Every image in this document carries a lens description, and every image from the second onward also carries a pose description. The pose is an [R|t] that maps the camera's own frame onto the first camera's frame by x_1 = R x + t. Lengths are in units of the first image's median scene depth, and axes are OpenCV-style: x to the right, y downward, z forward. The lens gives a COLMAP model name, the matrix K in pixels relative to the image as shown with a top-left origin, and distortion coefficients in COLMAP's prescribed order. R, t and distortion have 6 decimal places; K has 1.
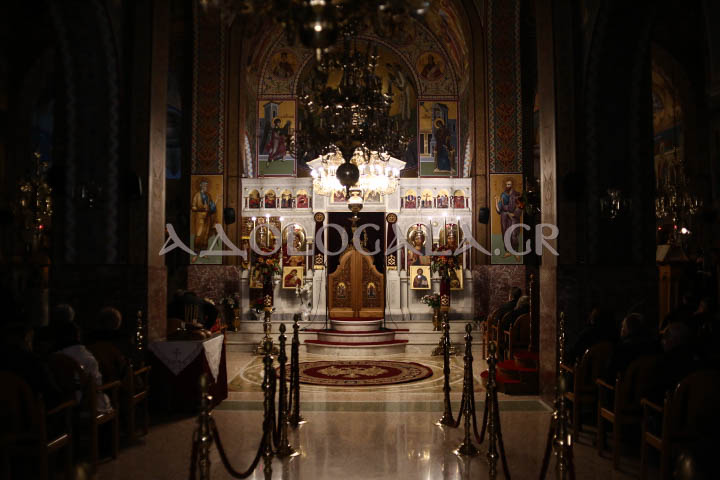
lens RADIAL K [[718.9, 0, 360.5], [0, 718.9, 235.8], [0, 0, 1]] dist [-0.105753, 0.000000]
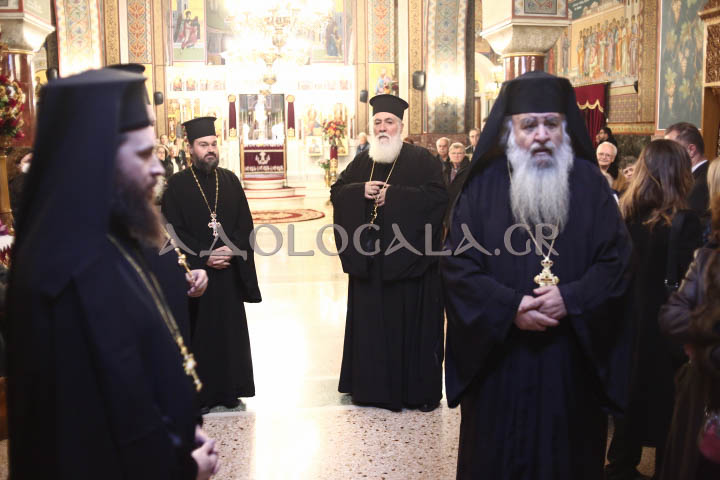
lens RADIAL K [[718.9, 0, 357.7], [0, 718.9, 238.0], [0, 0, 1]] dist [-0.105753, 0.000000]
pose [[0.988988, -0.031530, 0.144596, -0.028553], [0.005350, 0.984019, 0.177983, -0.006799], [-0.147897, -0.175250, 0.973352, -0.267546]]
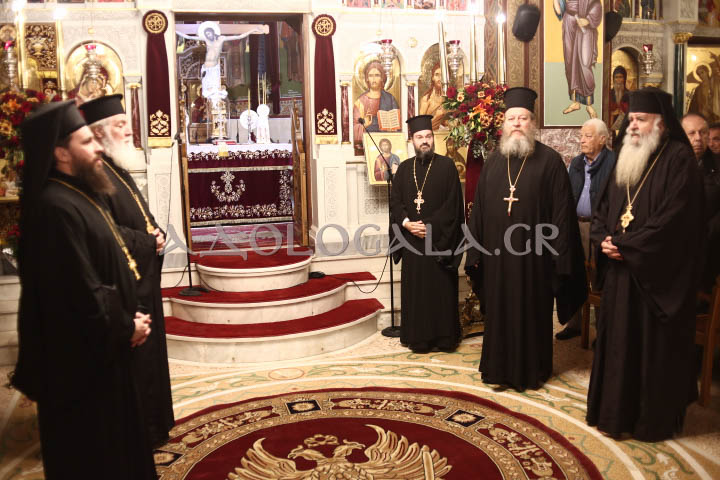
lens RADIAL K [[718.9, 0, 359.9], [0, 718.9, 240.9], [0, 0, 1]] dist [-0.105753, 0.000000]
pose [[0.960919, -0.061043, 0.270015, -0.061371], [0.010421, 0.982671, 0.185067, 0.024200], [-0.276633, -0.175020, 0.944903, 0.557212]]
